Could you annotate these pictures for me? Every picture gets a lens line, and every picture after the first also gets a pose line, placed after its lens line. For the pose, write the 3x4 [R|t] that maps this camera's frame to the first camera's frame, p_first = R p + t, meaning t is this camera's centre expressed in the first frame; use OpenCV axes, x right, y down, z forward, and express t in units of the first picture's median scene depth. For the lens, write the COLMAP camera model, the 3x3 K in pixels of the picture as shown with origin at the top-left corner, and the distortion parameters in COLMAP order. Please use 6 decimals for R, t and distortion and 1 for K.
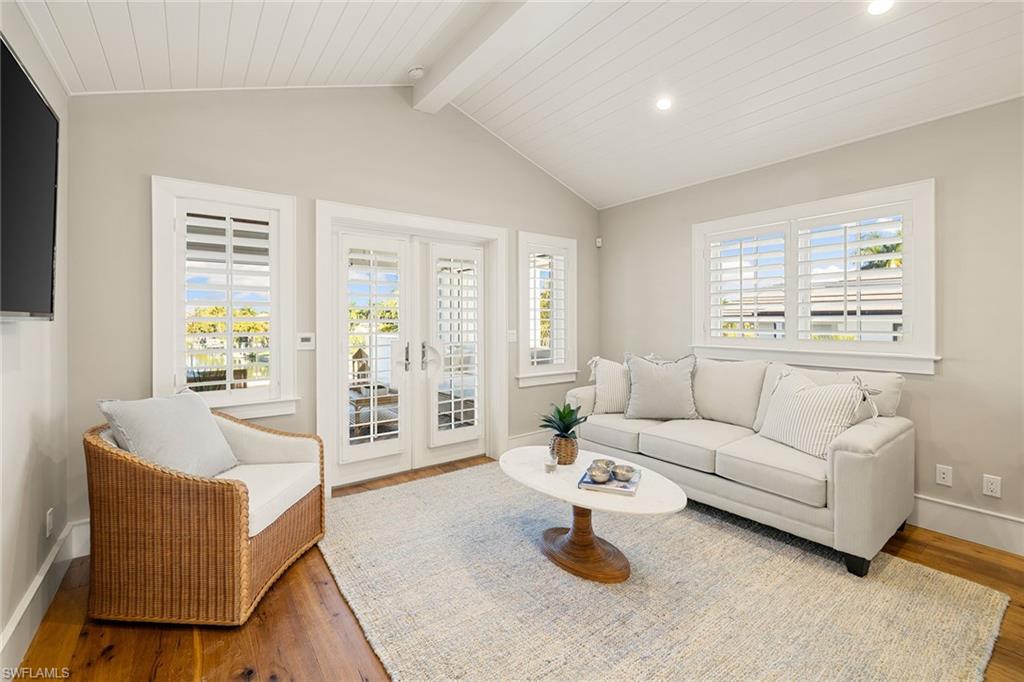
lens RADIAL K [[429.3, 0, 512.5], [0, 429.3, 327.8], [0, 0, 1]] dist [0.000263, 0.000104]
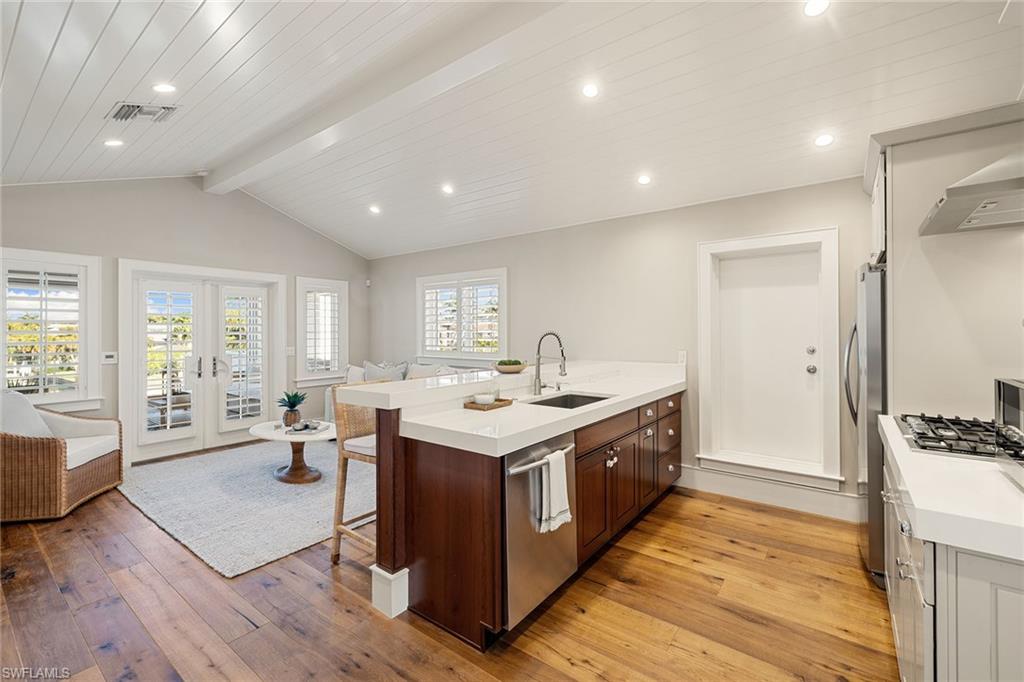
lens RADIAL K [[434.0, 0, 514.0], [0, 434.0, 333.7], [0, 0, 1]] dist [-0.002008, -0.000017]
pose [[0.958671, -0.003008, 0.284501, 0.400500], [0.006251, 0.999925, -0.010492, -0.025435], [-0.284448, 0.011837, 0.958618, -0.767834]]
